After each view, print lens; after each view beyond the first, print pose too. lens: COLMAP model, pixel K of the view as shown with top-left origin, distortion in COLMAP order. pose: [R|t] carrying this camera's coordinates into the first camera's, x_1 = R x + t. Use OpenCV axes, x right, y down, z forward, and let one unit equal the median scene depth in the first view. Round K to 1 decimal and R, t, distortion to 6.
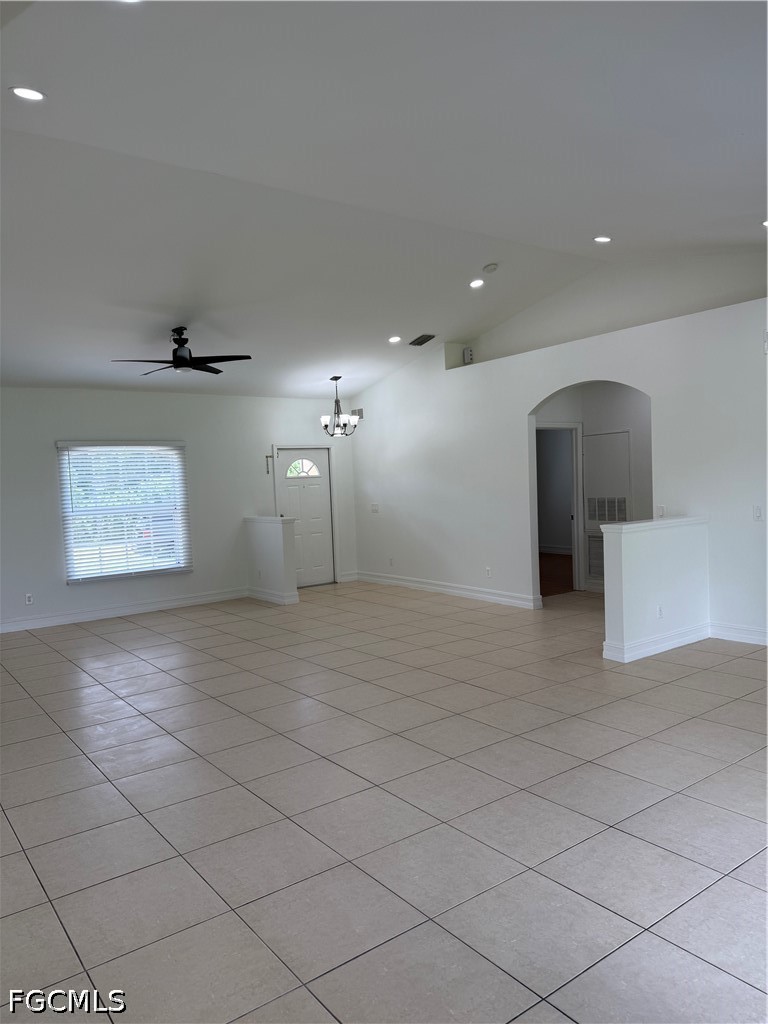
lens RADIAL K [[722.1, 0, 384.0], [0, 722.1, 512.0], [0, 0, 1]] dist [0.166411, -0.285043]
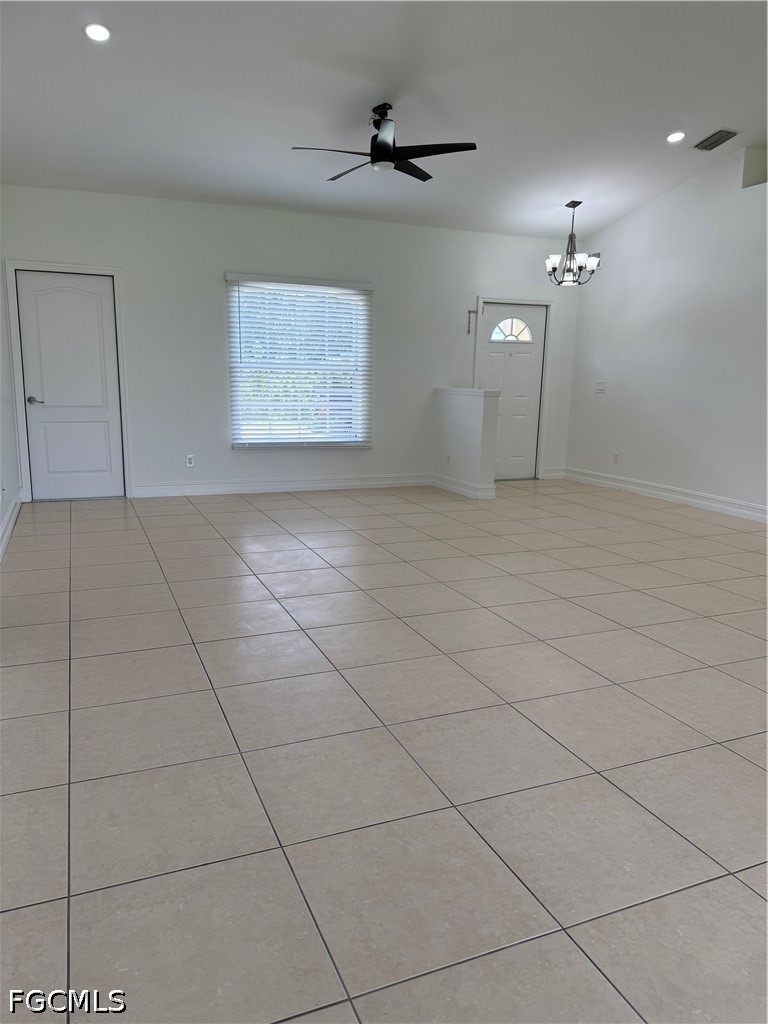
lens RADIAL K [[722.1, 0, 384.0], [0, 722.1, 512.0], [0, 0, 1]] dist [0.166411, -0.285043]
pose [[0.970643, 0.105104, -0.216345, -0.062584], [-0.073436, 0.986023, 0.149551, 0.029641], [0.229039, -0.129273, 0.964795, 0.200421]]
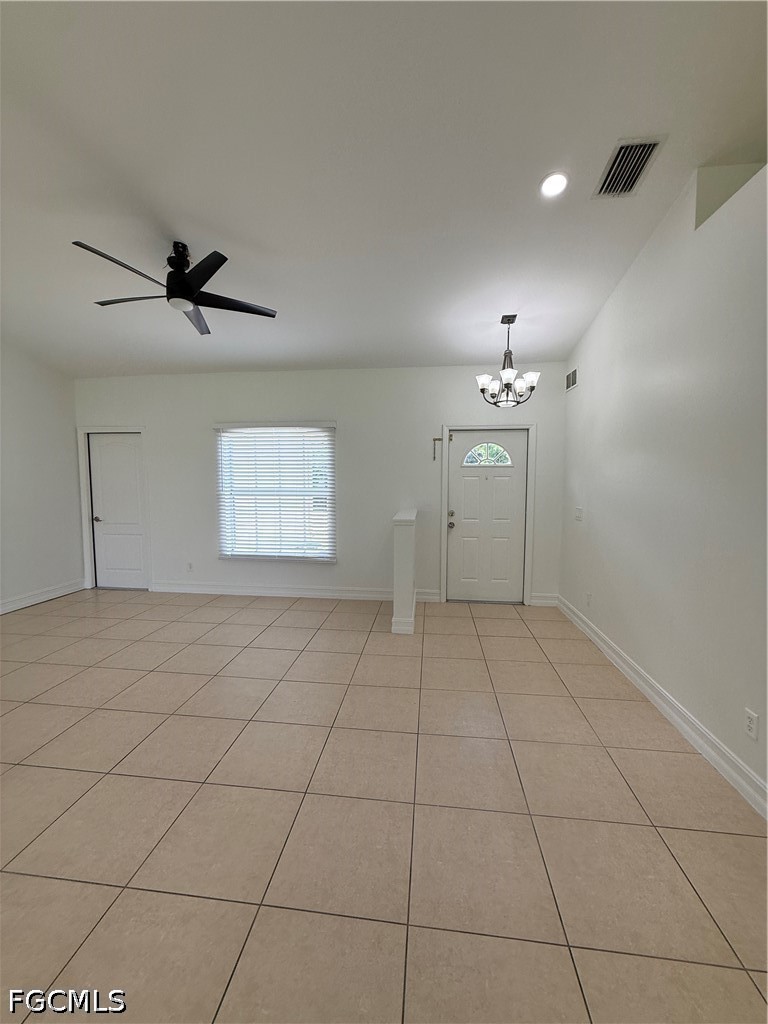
lens RADIAL K [[411.1, 0, 384.0], [0, 411.1, 512.0], [0, 0, 1]] dist [0.001144, 0.000159]
pose [[0.727863, 0.099703, -0.678436, 0.135282], [-0.068528, 0.994997, 0.072704, -0.026943], [0.682290, -0.006426, 0.731053, 0.684846]]
